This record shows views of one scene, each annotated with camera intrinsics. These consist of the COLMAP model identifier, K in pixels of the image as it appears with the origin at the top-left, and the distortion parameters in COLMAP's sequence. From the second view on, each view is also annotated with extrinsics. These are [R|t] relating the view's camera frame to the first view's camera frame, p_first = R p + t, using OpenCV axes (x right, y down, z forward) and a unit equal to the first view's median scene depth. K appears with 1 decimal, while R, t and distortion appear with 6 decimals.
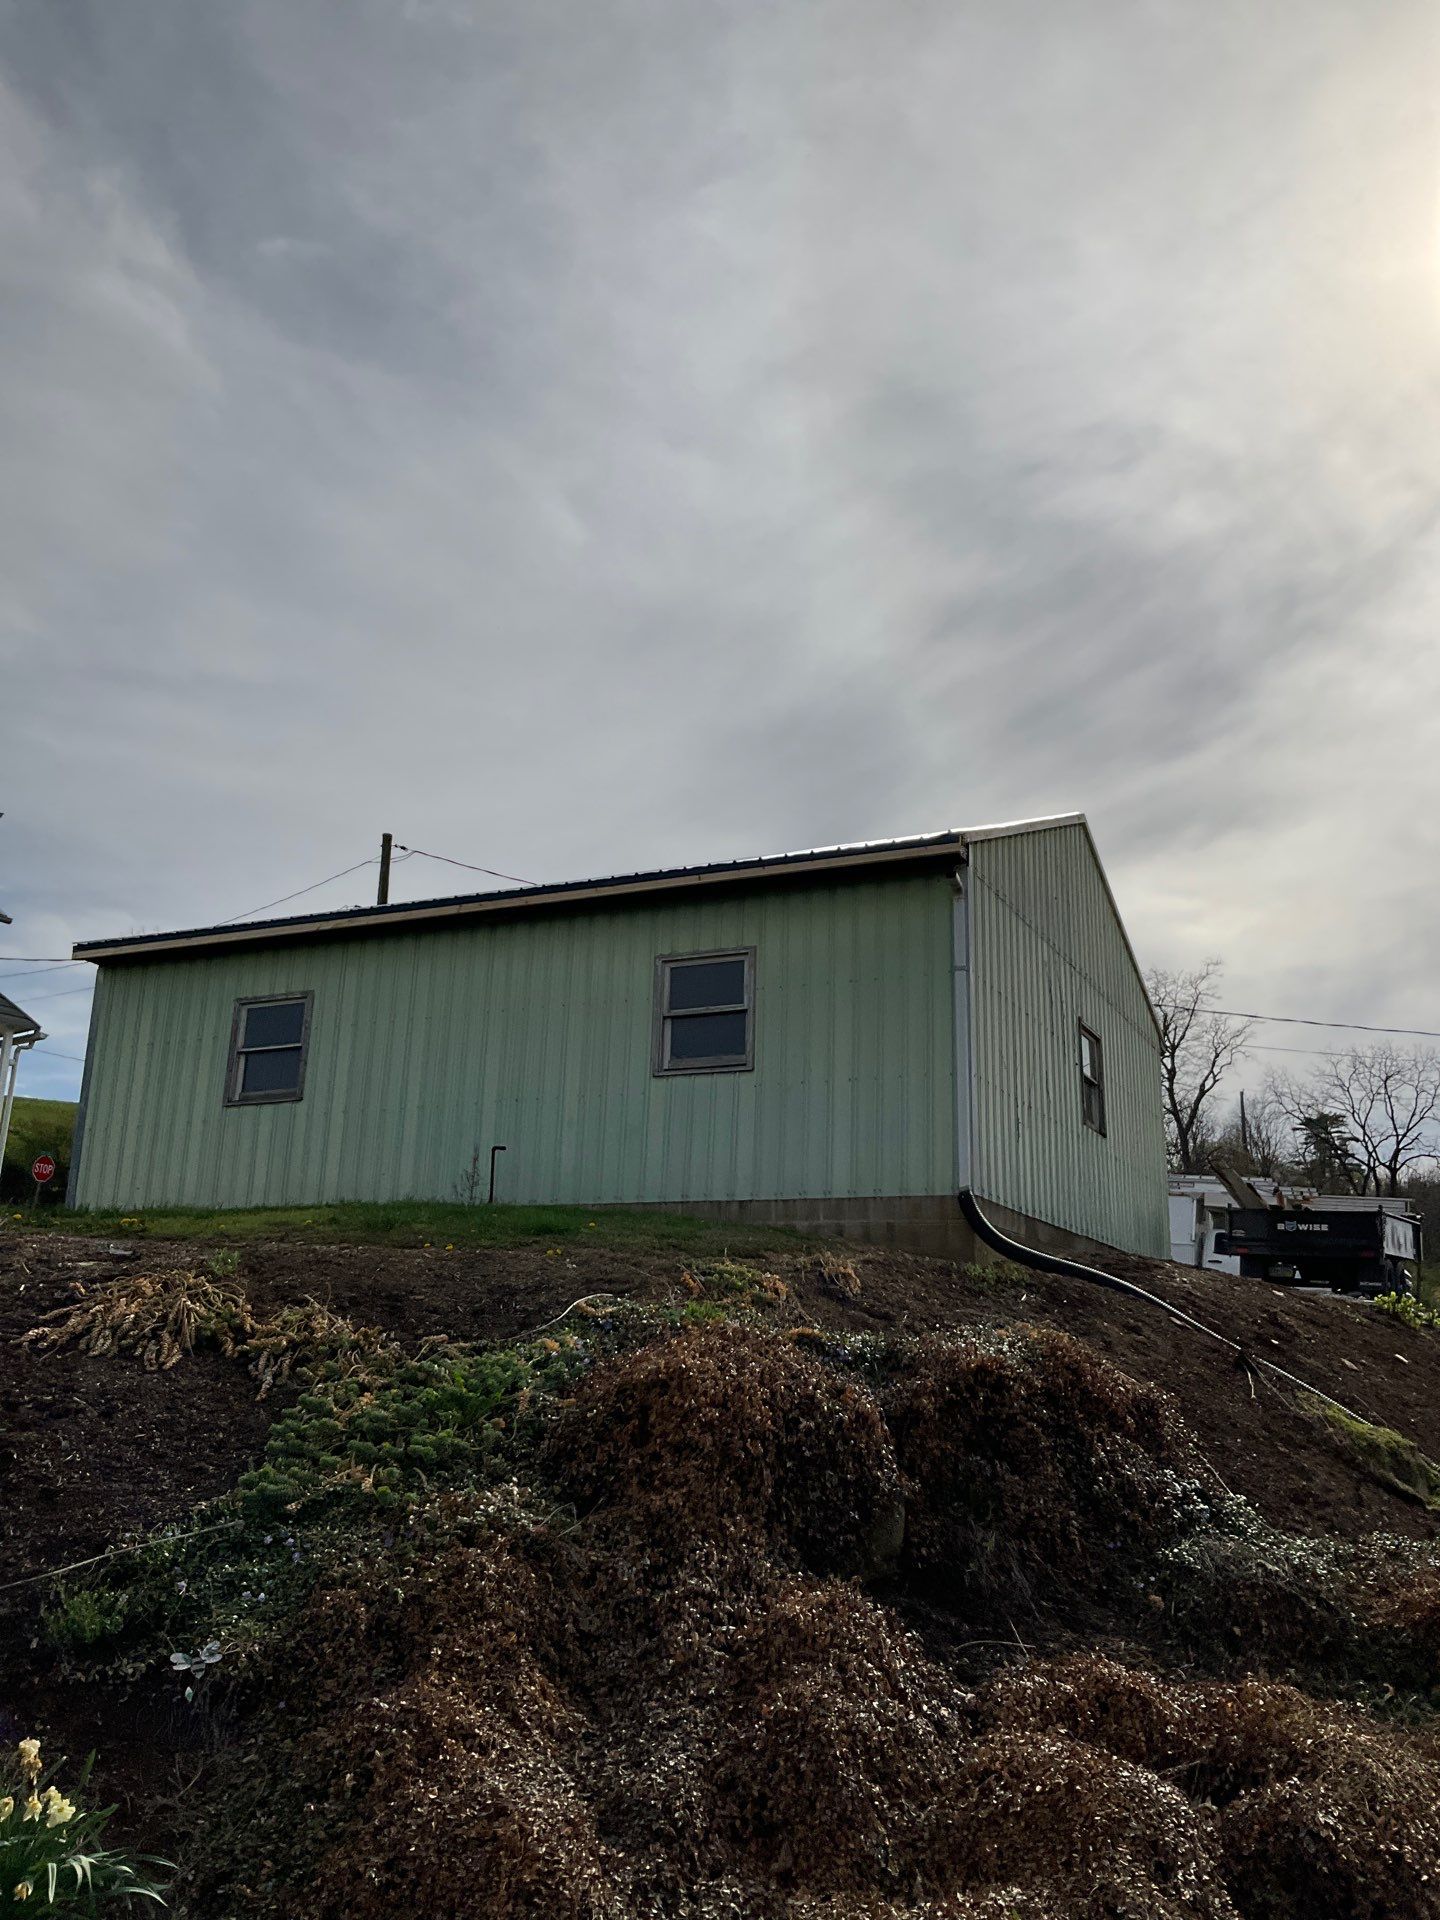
lens RADIAL K [[1496.0, 0, 679.9], [0, 1496.0, 967.3], [0, 0, 1]] dist [0.108212, -0.196971]
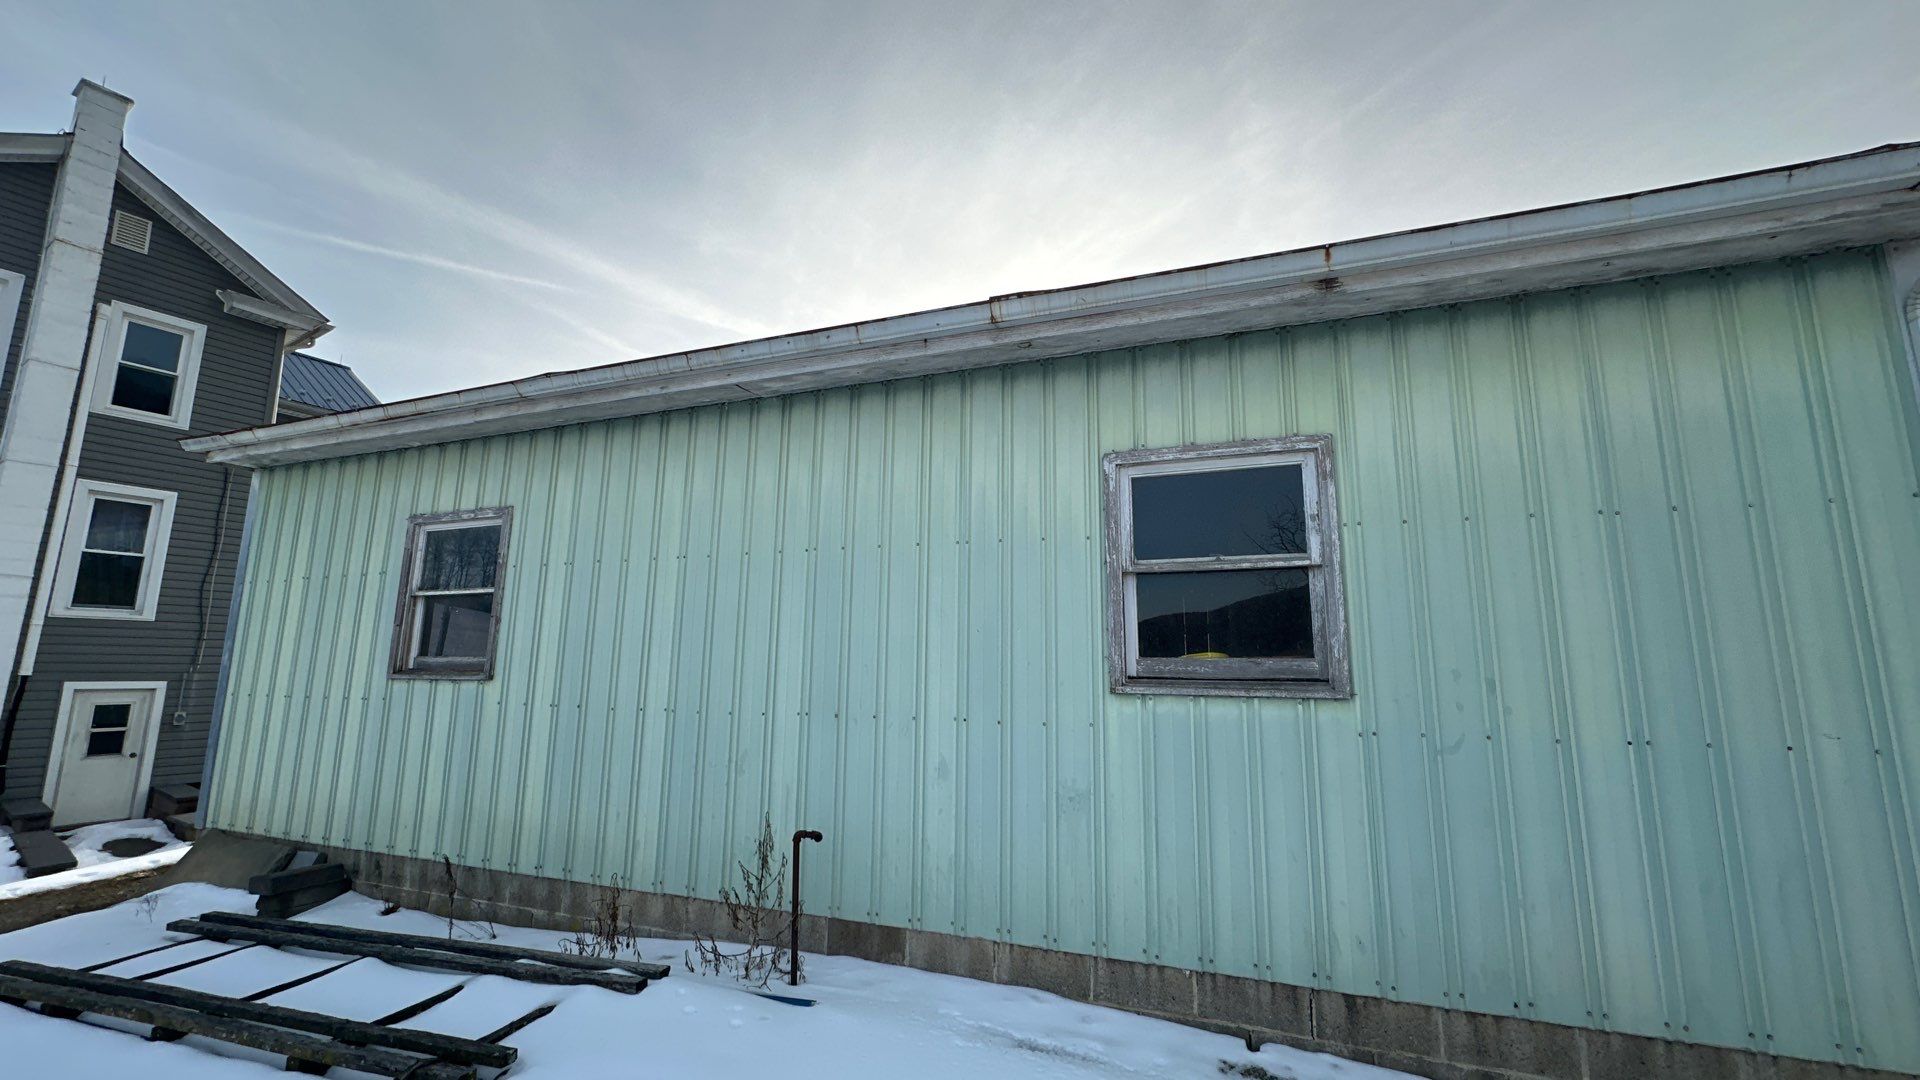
lens RADIAL K [[766.9, 0, 958.2], [0, 766.9, 538.3], [0, 0, 1]] dist [0.000317, 0.000126]
pose [[0.995894, -0.019168, 0.088474, -0.090078], [0.008296, 0.992538, 0.121650, -0.010734], [-0.090145, -0.120416, 0.988622, 0.741913]]
